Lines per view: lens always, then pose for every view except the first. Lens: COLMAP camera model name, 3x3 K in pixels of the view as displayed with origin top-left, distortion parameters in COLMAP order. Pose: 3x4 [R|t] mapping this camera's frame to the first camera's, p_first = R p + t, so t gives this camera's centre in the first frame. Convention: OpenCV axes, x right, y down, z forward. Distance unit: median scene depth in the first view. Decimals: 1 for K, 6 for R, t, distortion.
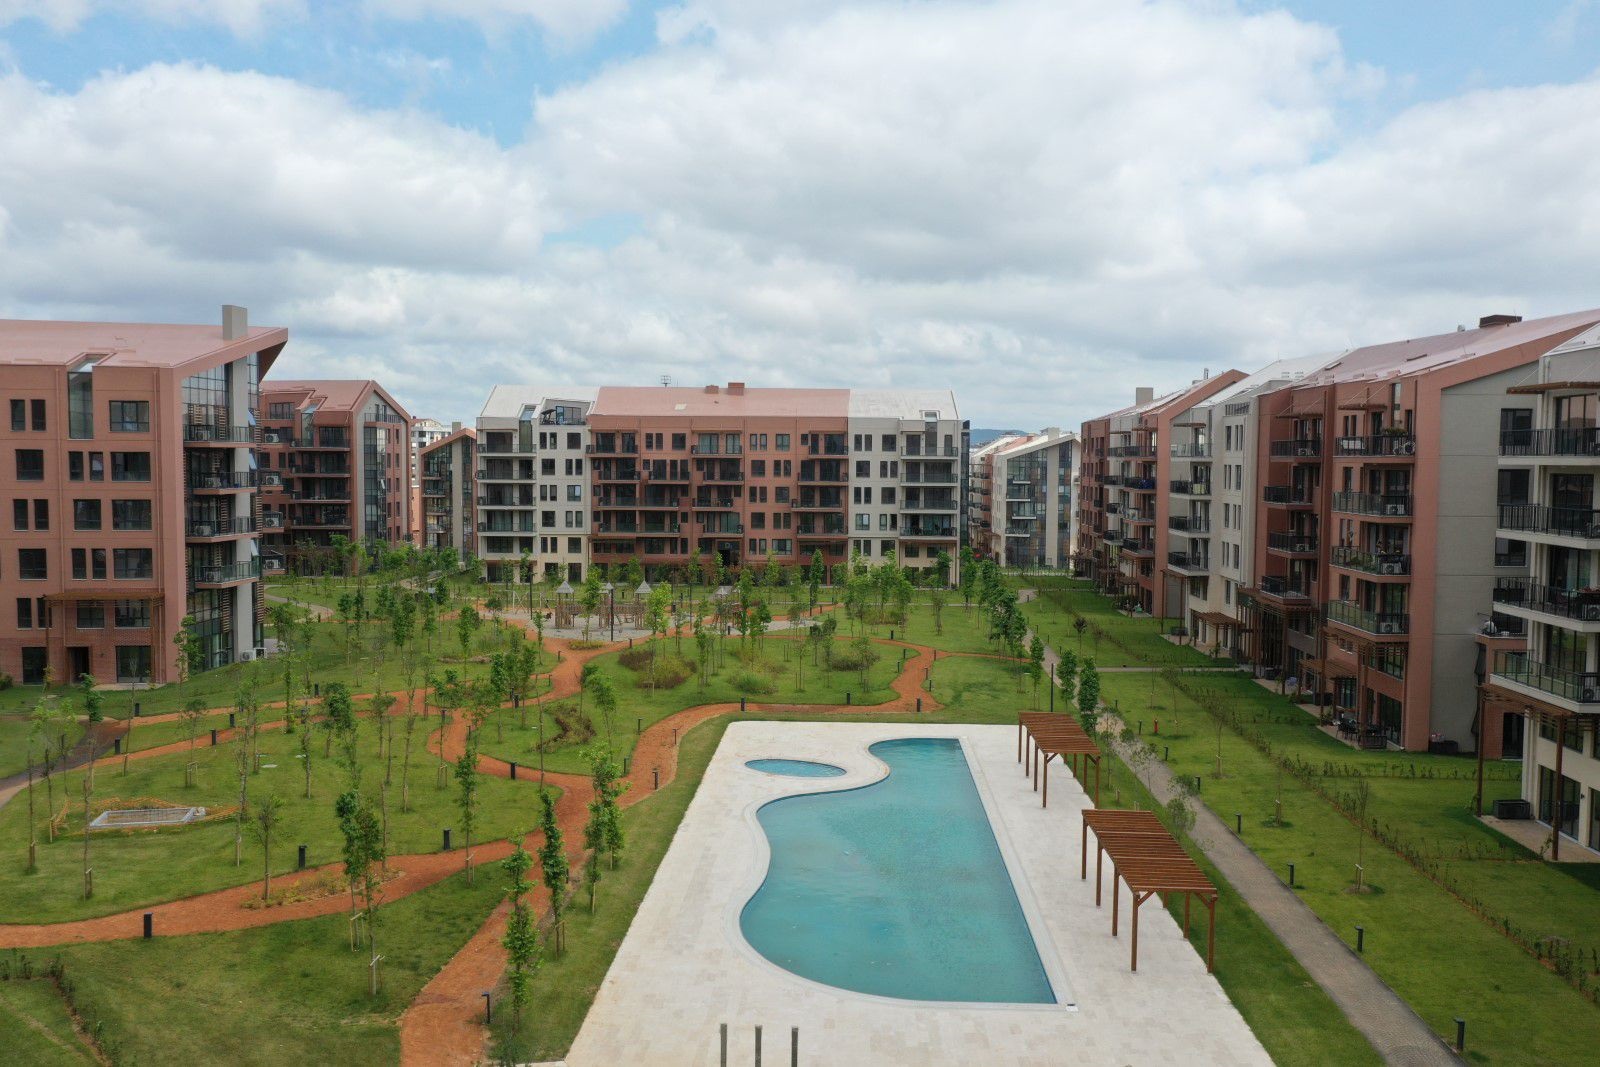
lens RADIAL K [[1261.1, 0, 786.9], [0, 1261.1, 531.5], [0, 0, 1]] dist [0.006532, 0.004026]
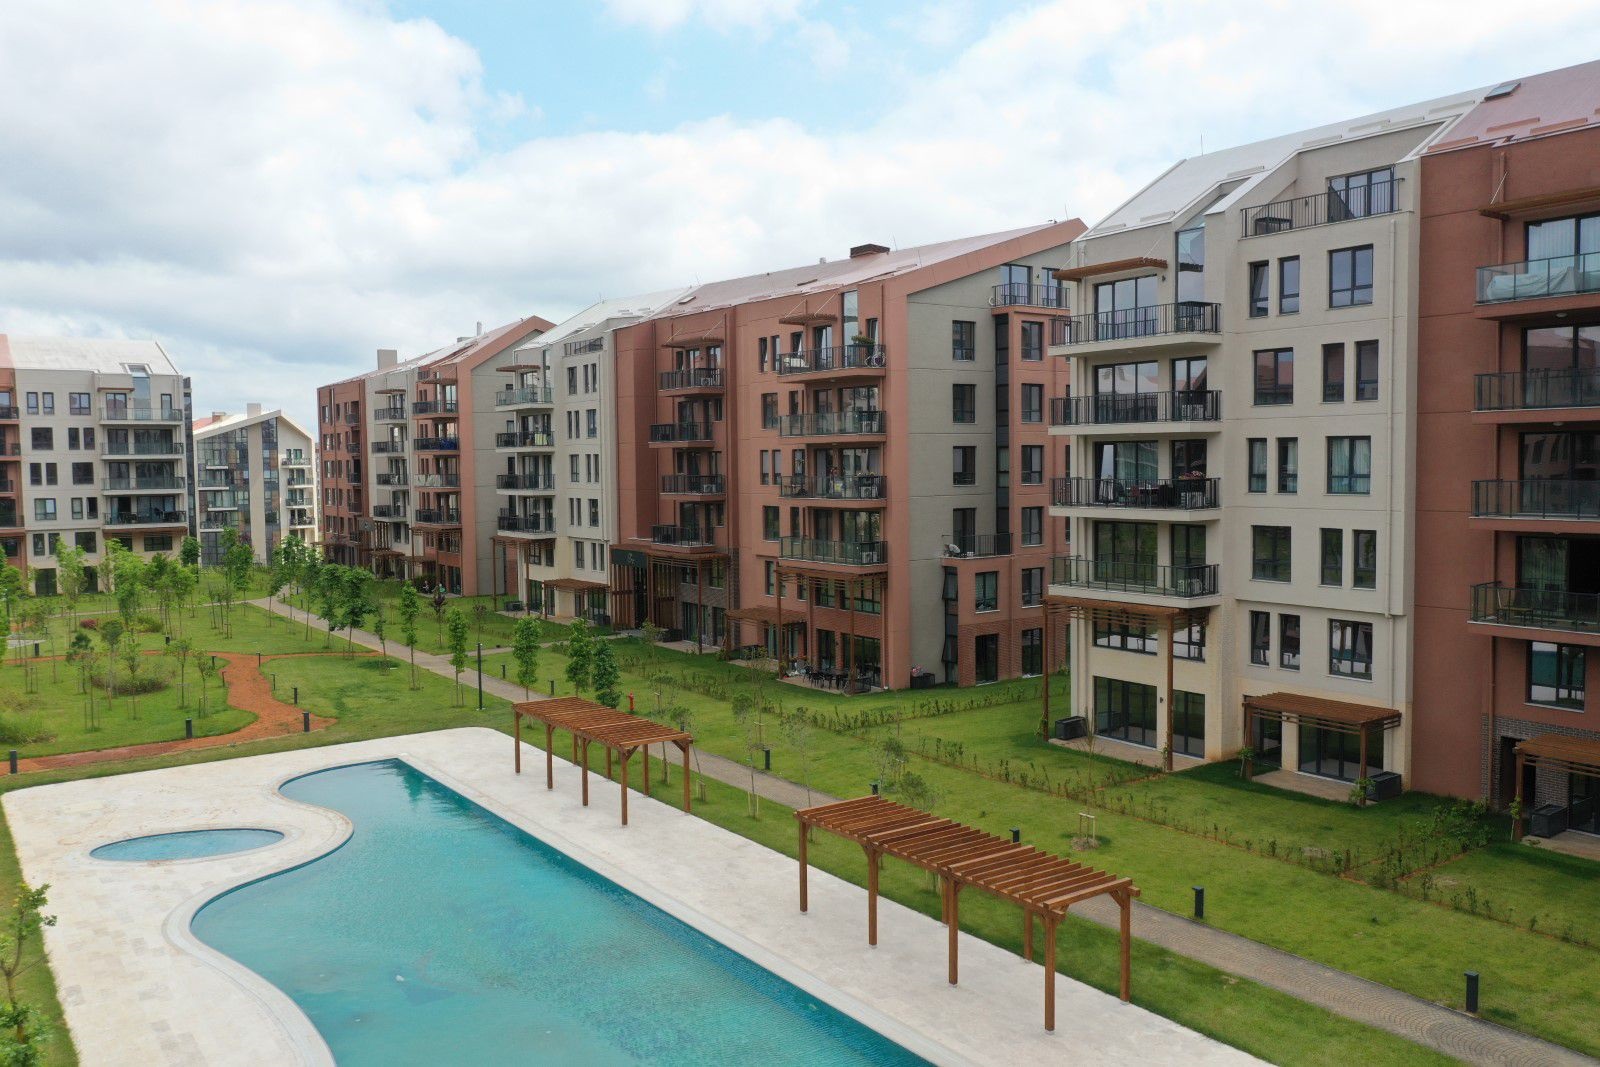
lens RADIAL K [[1263.1, 0, 796.7], [0, 1263.1, 528.0], [0, 0, 1]] dist [-0.009137, -0.002485]
pose [[0.782447, -0.049139, 0.620776, -0.055463], [0.053168, 0.998513, 0.012026, 0.018290], [-0.620444, 0.023596, 0.783896, 0.141650]]
